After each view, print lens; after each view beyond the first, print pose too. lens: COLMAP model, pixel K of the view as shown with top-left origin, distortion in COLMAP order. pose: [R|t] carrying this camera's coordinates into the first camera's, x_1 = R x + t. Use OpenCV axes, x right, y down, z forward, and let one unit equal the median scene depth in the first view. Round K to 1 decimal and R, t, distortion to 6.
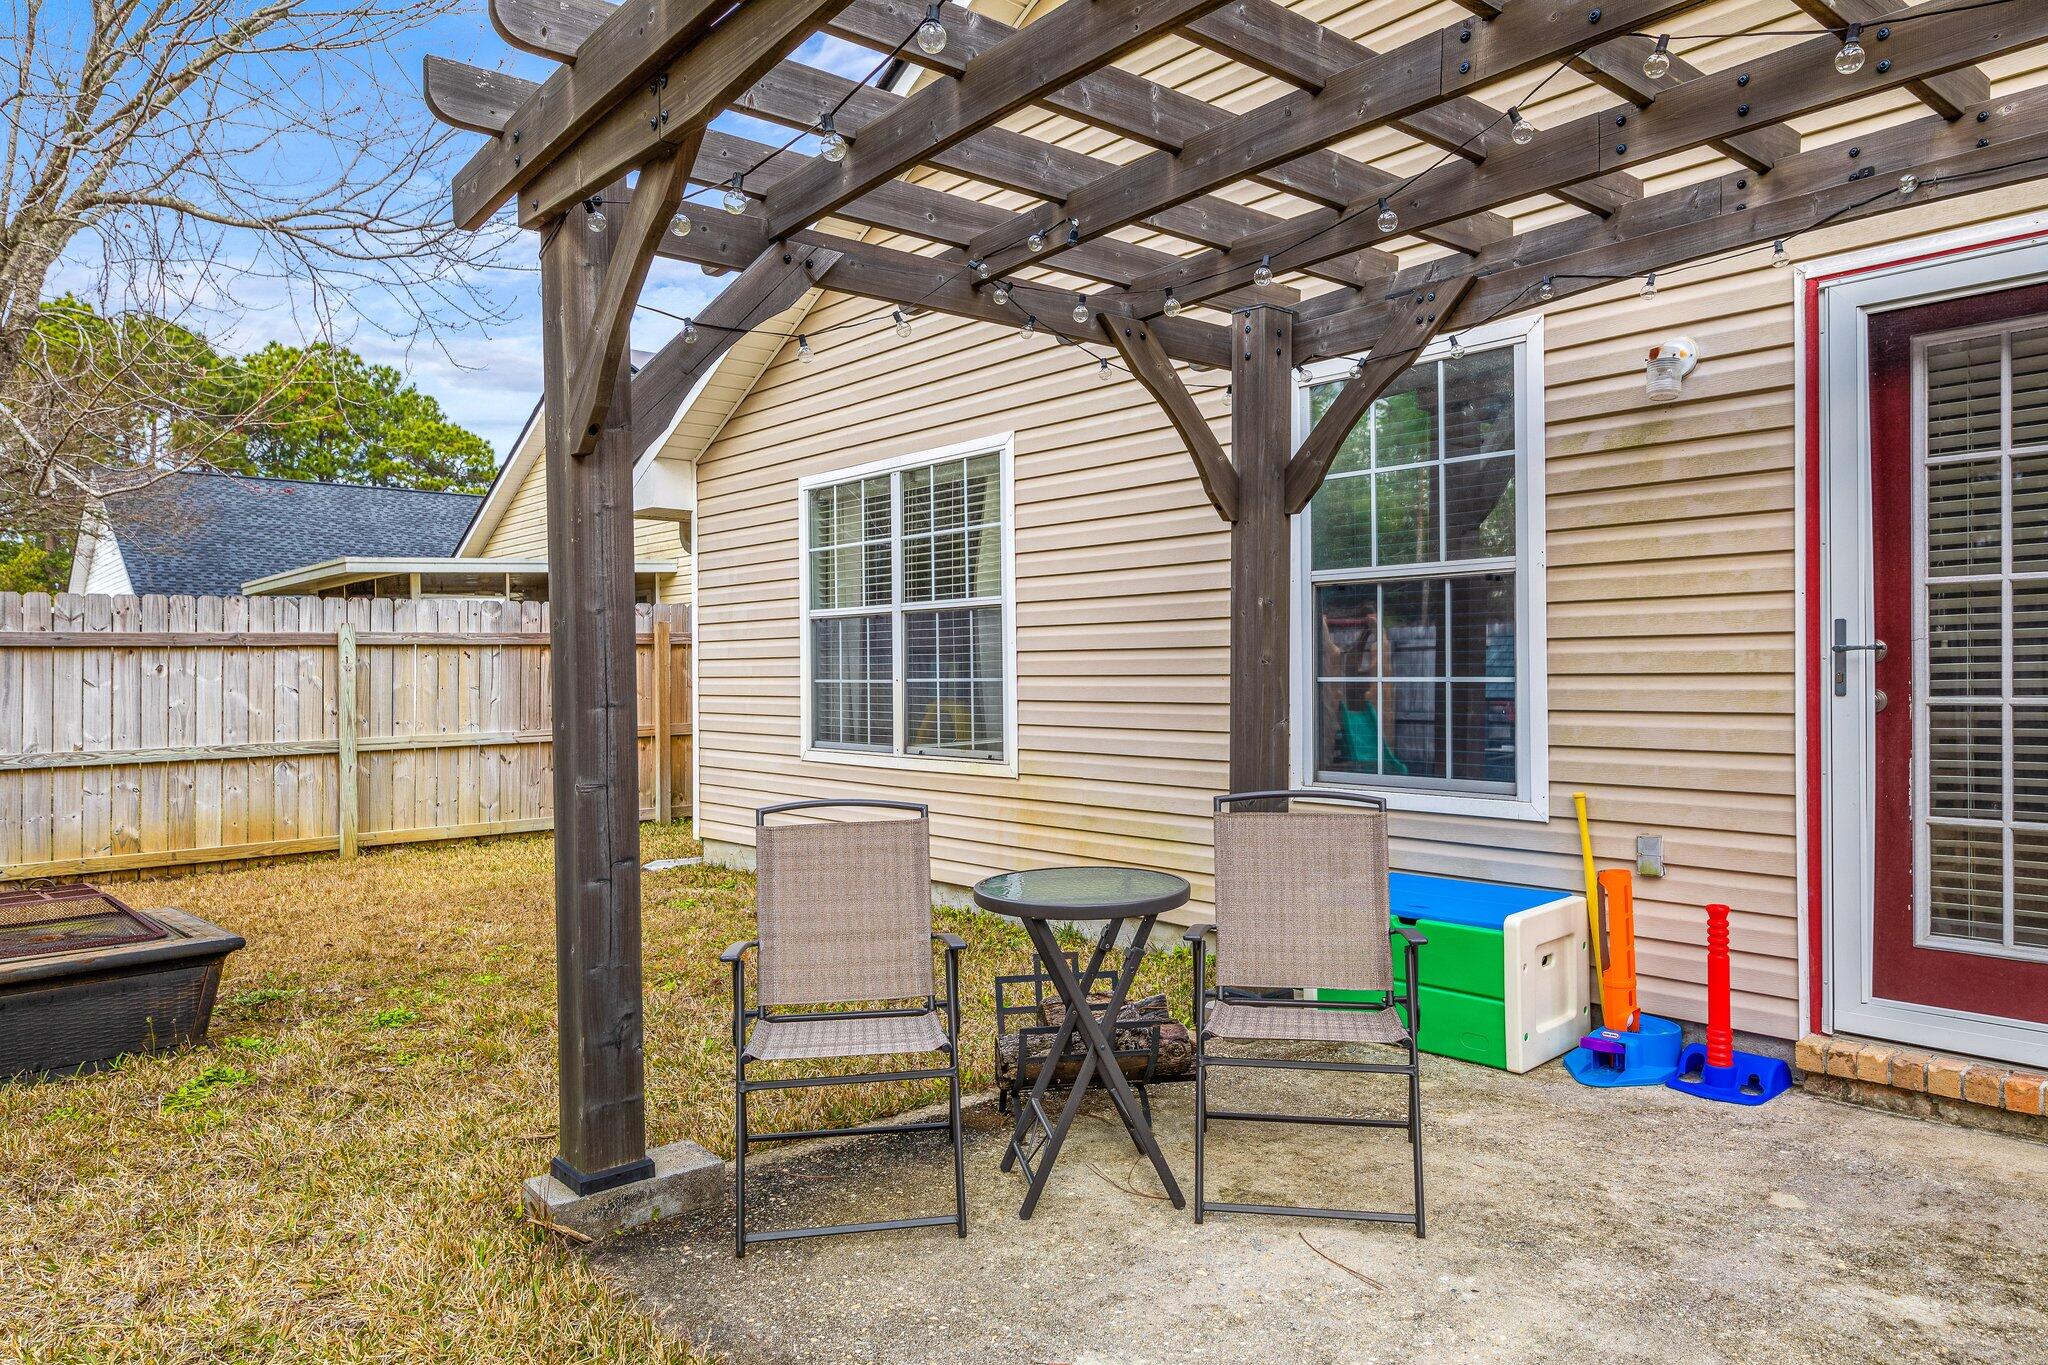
lens RADIAL K [[1354.5, 0, 1024.0], [0, 1354.5, 682.5], [0, 0, 1]] dist [0.001030, -0.000805]
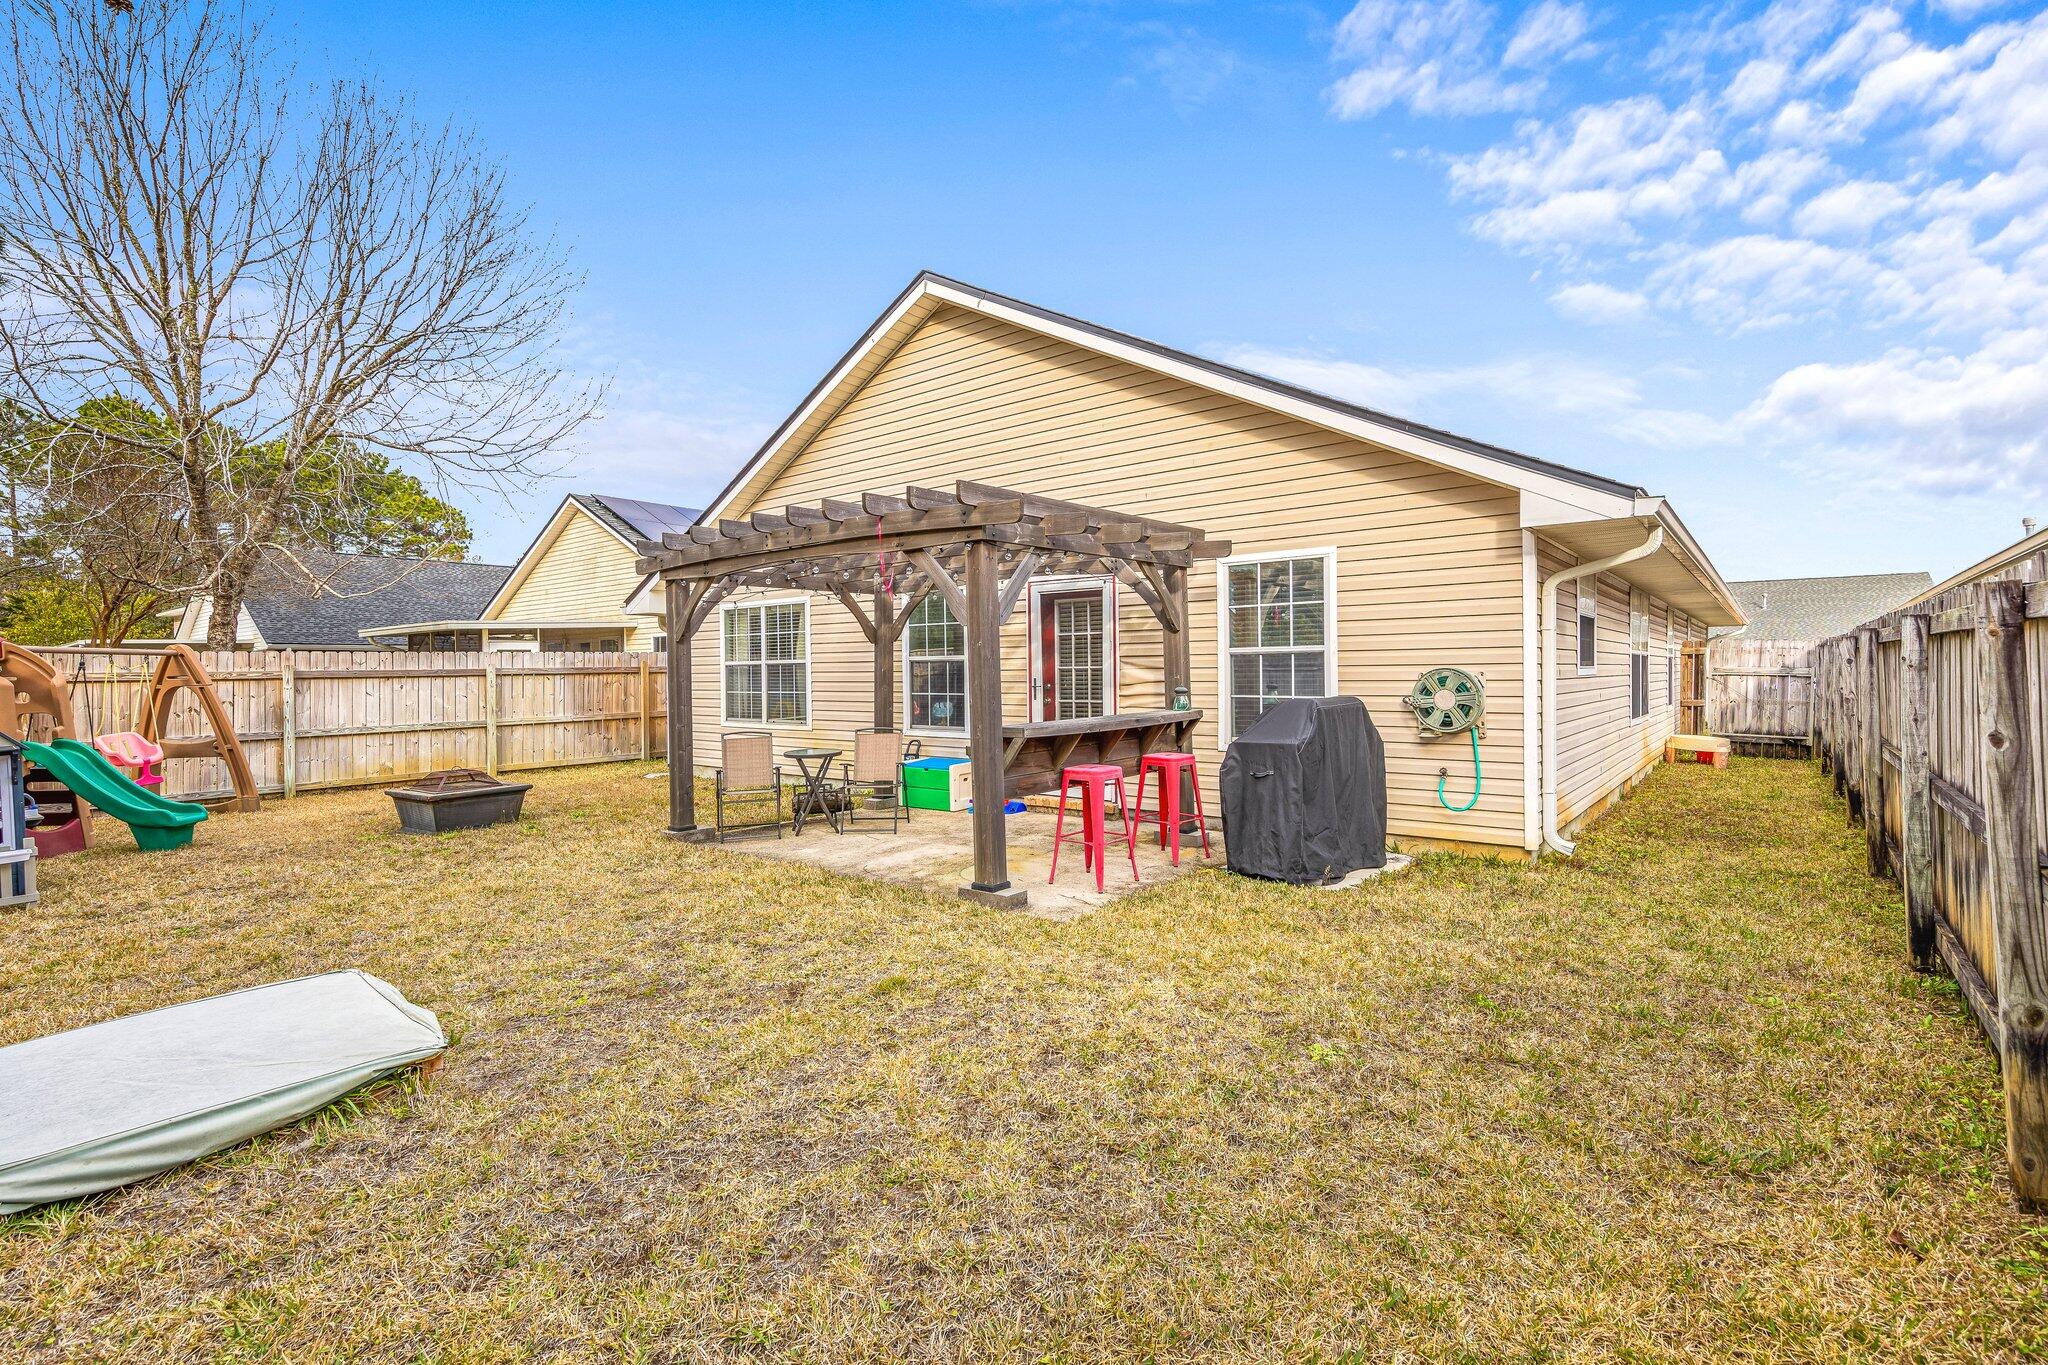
lens RADIAL K [[911.8, 0, 1024.0], [0, 911.8, 682.5], [0, 0, 1]] dist [-0.002728, -0.000265]
pose [[0.983362, -0.002343, 0.181640, 0.067082], [0.002277, 0.999997, 0.000569, -0.018424], [-0.181641, -0.000146, 0.983365, -0.677376]]
